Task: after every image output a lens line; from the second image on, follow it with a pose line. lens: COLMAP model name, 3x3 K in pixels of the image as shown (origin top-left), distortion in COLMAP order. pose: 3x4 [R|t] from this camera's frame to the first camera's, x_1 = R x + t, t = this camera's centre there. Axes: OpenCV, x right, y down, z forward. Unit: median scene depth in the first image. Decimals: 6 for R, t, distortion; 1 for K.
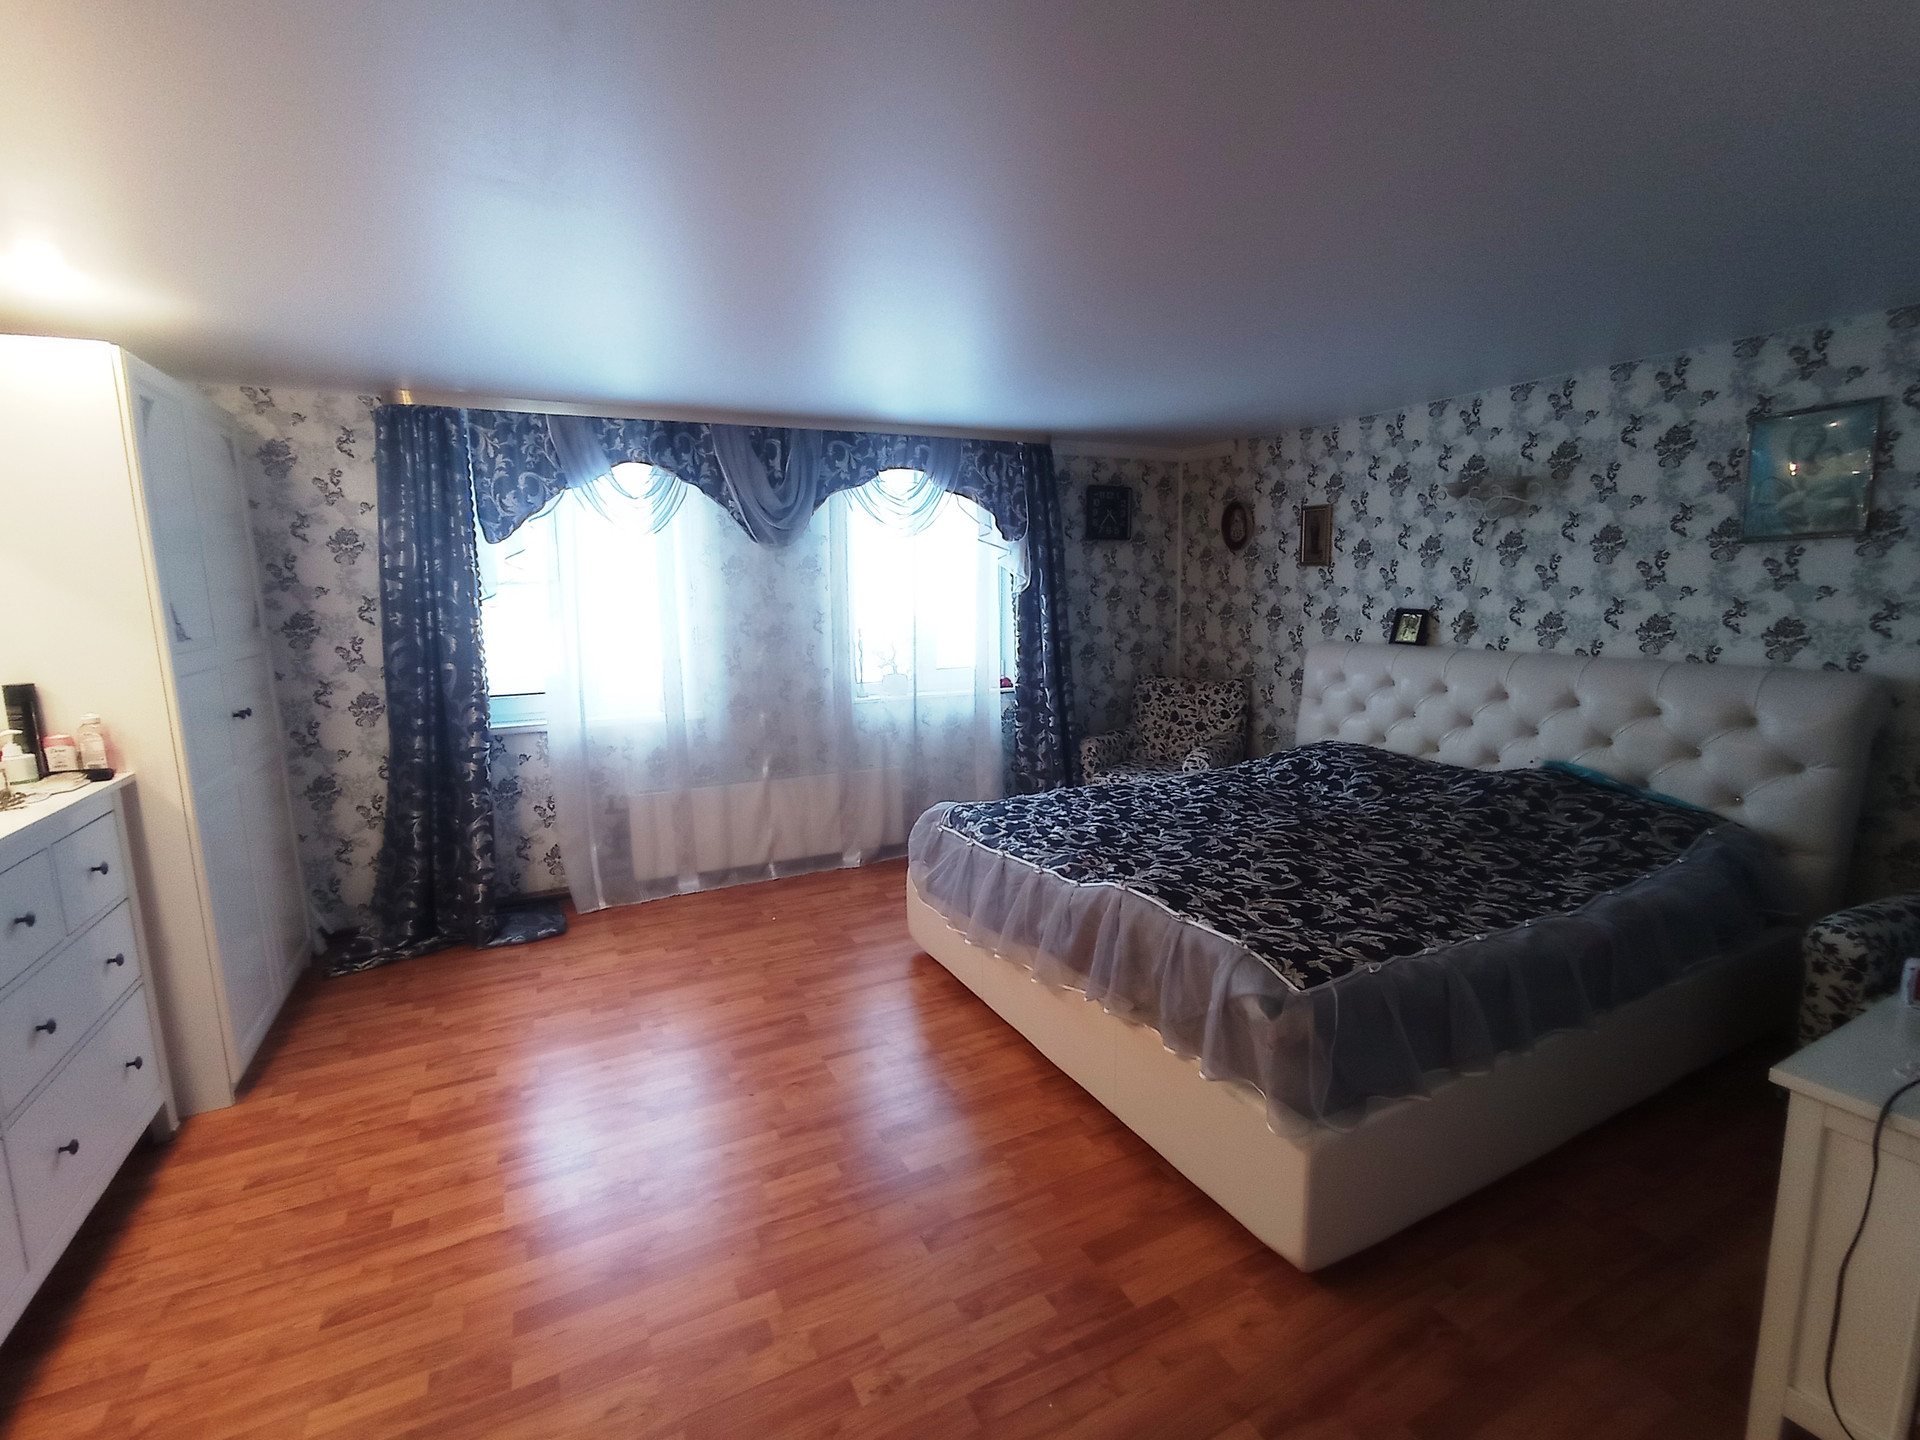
lens RADIAL K [[868.9, 0, 960.0], [0, 868.9, 720.0], [0, 0, 1]] dist [-0.017892, 0.024761]
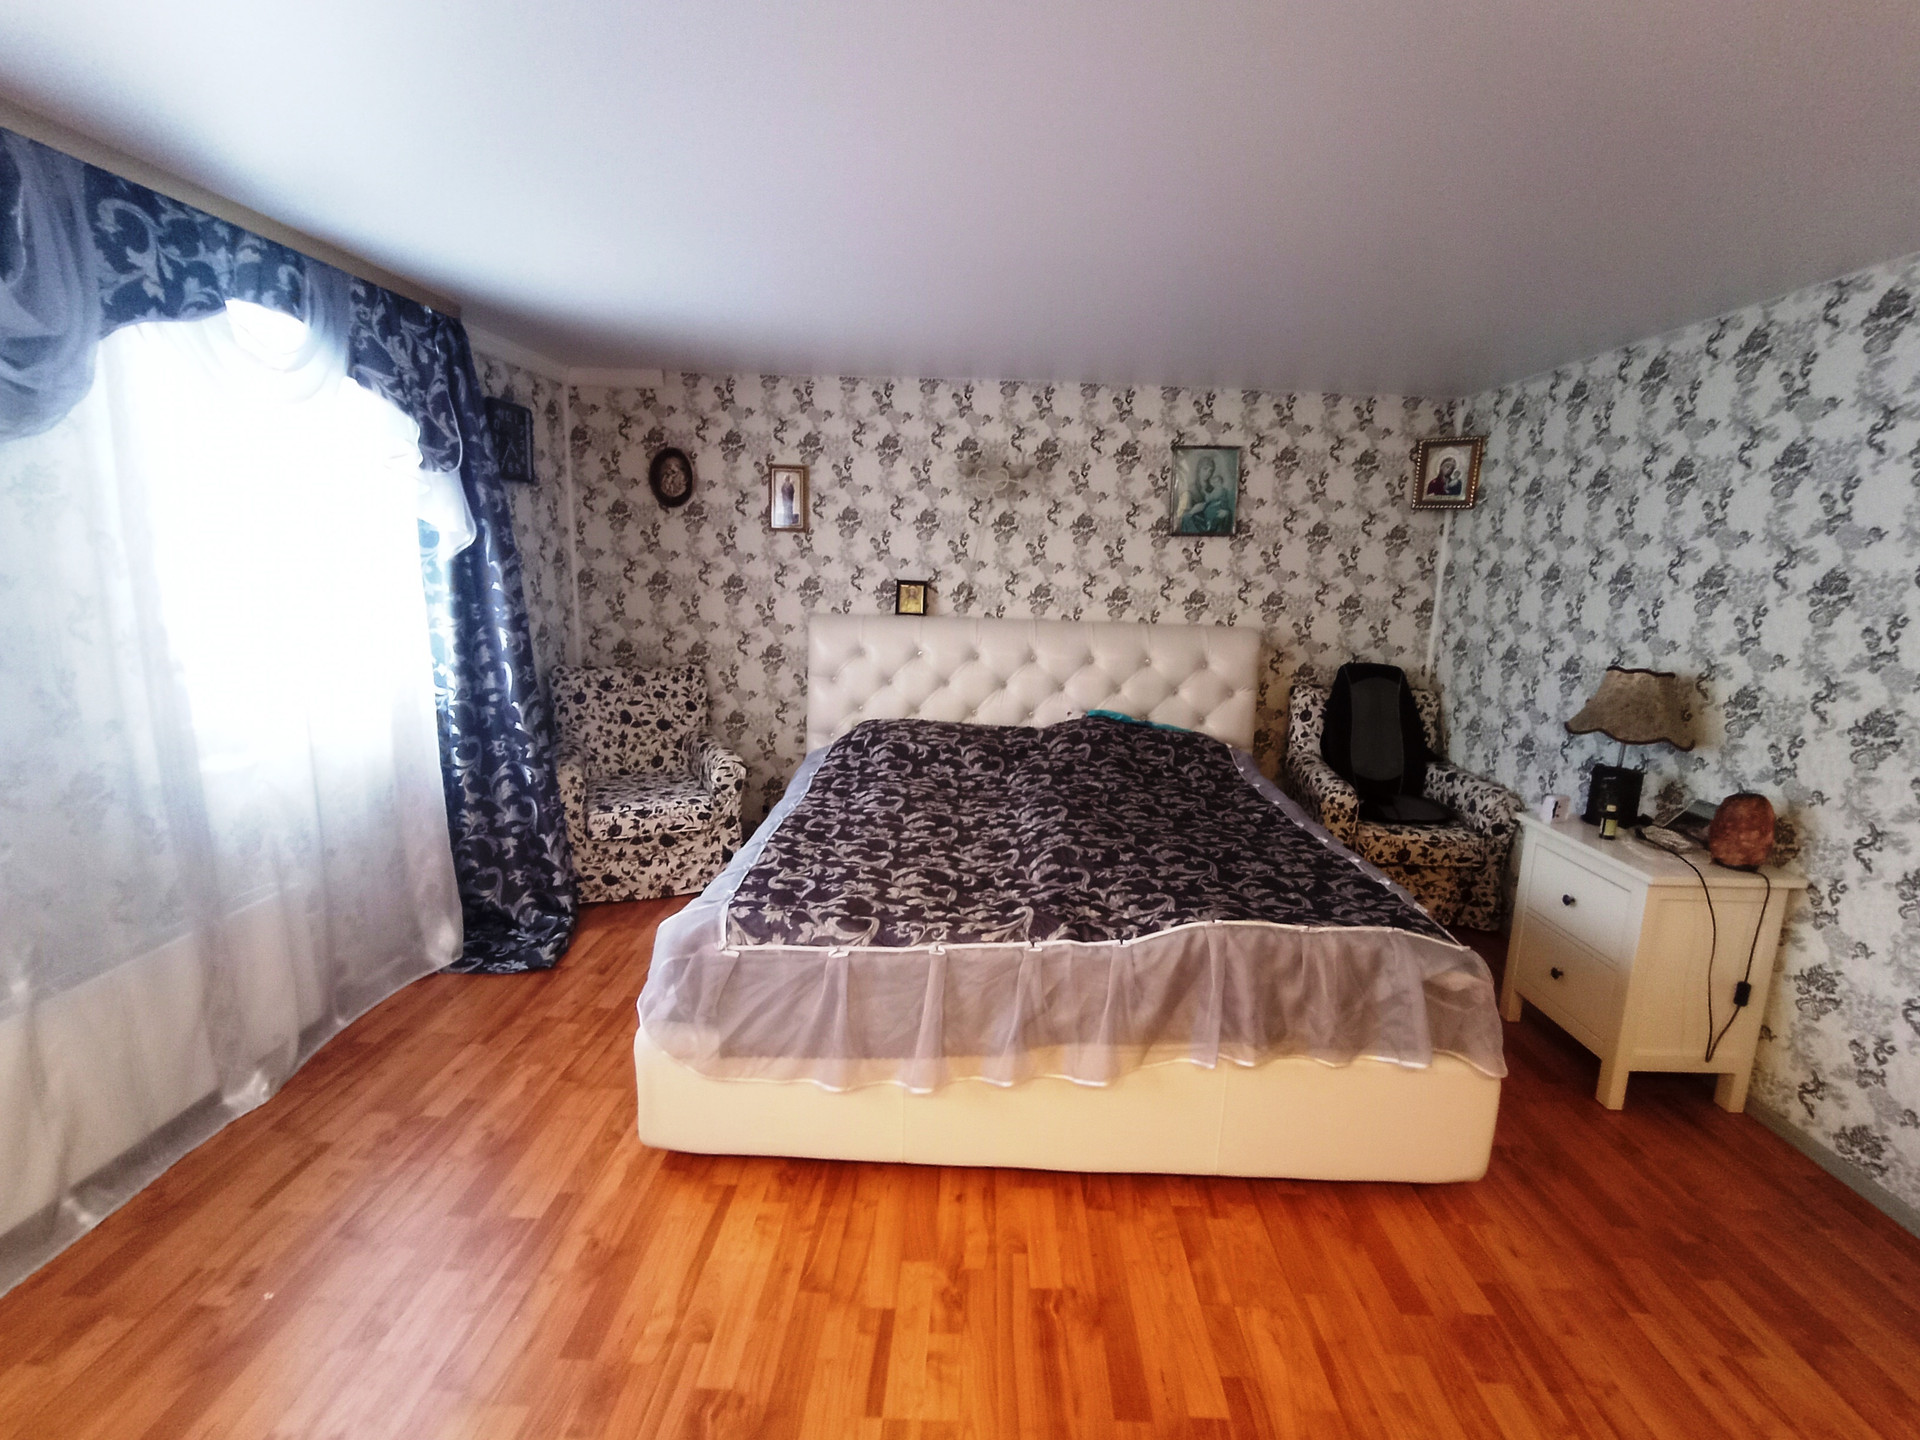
lens RADIAL K [[881.4, 0, 960.0], [0, 881.4, 720.0], [0, 0, 1]] dist [-0.046948, 0.025100]
pose [[0.484542, -0.140698, 0.863379, -0.348883], [0.101276, 0.989366, 0.104392, -0.064570], [-0.868886, 0.036857, 0.493639, 0.424079]]
